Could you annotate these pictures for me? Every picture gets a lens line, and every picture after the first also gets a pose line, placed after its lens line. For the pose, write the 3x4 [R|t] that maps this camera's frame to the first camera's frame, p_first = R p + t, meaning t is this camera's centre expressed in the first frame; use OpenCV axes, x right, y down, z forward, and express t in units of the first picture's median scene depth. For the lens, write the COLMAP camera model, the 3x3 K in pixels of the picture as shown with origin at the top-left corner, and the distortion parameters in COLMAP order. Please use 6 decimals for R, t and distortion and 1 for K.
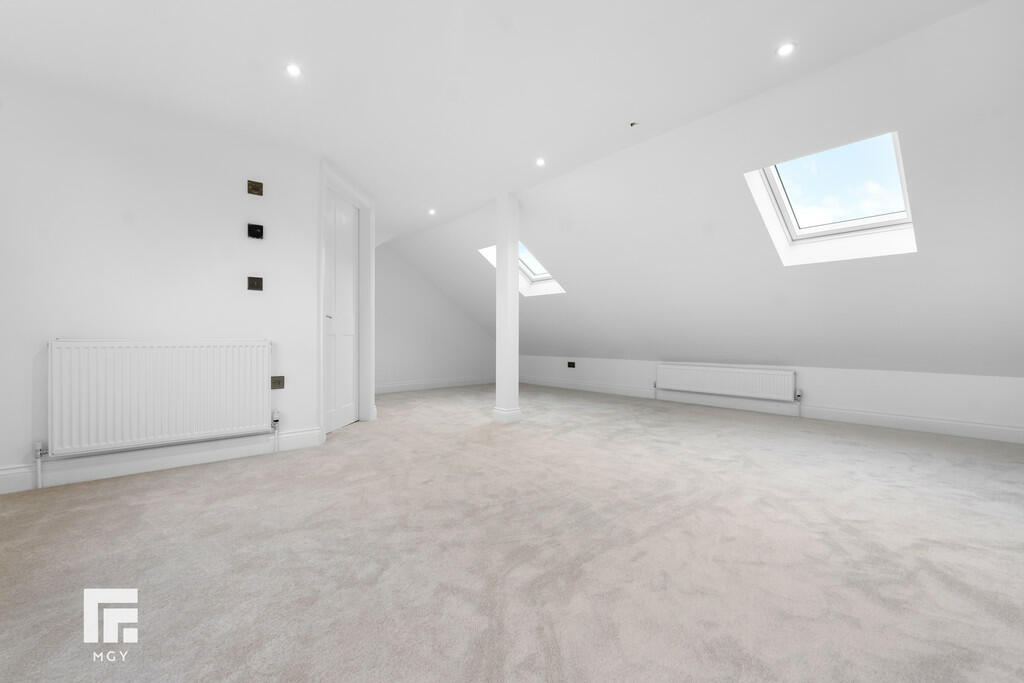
lens RADIAL K [[433.7, 0, 512.0], [0, 433.7, 341.5], [0, 0, 1]] dist [0.001899, -0.000257]
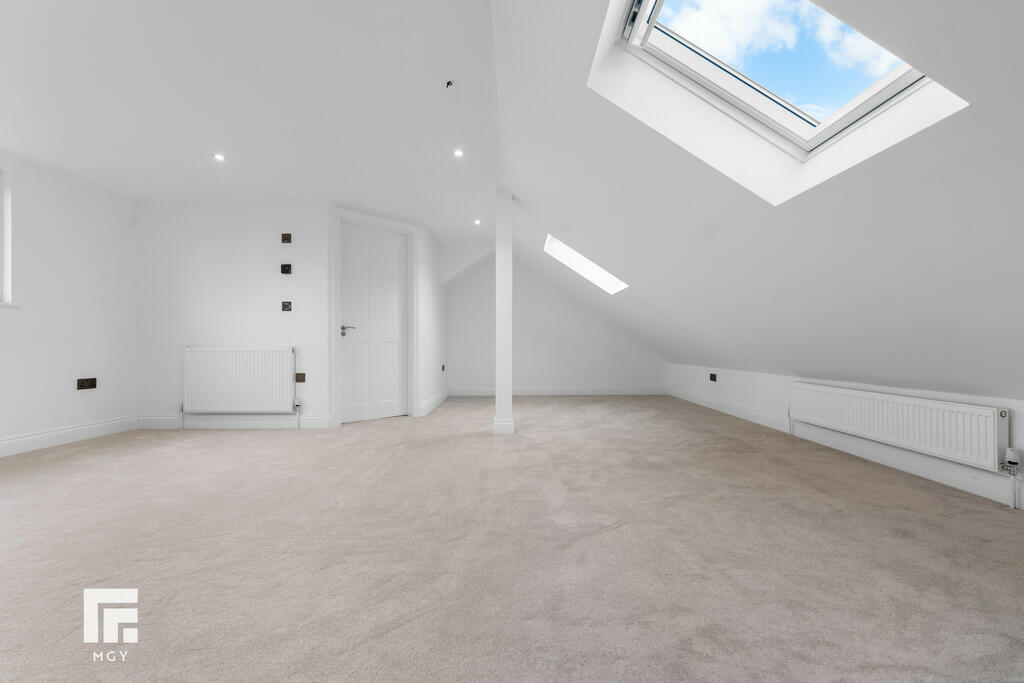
lens RADIAL K [[422.8, 0, 482.6], [0, 422.8, 344.3], [0, 0, 1]] dist [0.000322, -0.000252]
pose [[0.741823, -0.006555, -0.670563, 0.759345], [0.002017, 0.999970, -0.007544, 0.001162], [0.670592, 0.004244, 0.741814, 0.394184]]
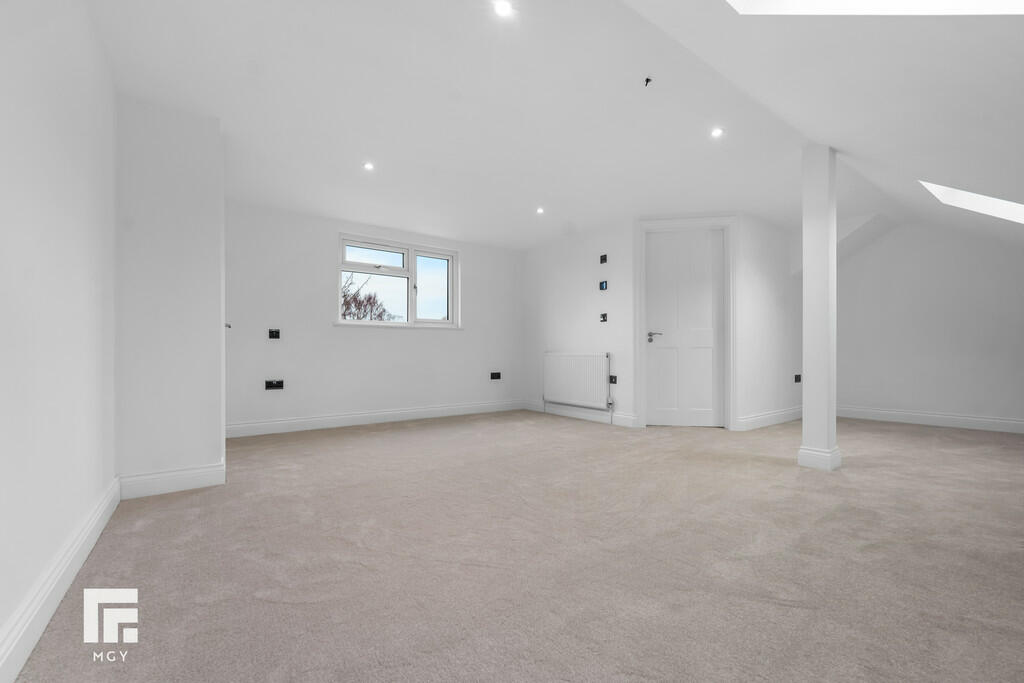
lens RADIAL K [[417.3, 0, 506.8], [0, 417.3, 353.4], [0, 0, 1]] dist [0.000289, -0.000314]
pose [[-0.093567, 0.001125, -0.995612, 0.960637], [0.000014, 0.999999, 0.001129, -0.000480], [0.995613, 0.000092, -0.093567, 0.750526]]
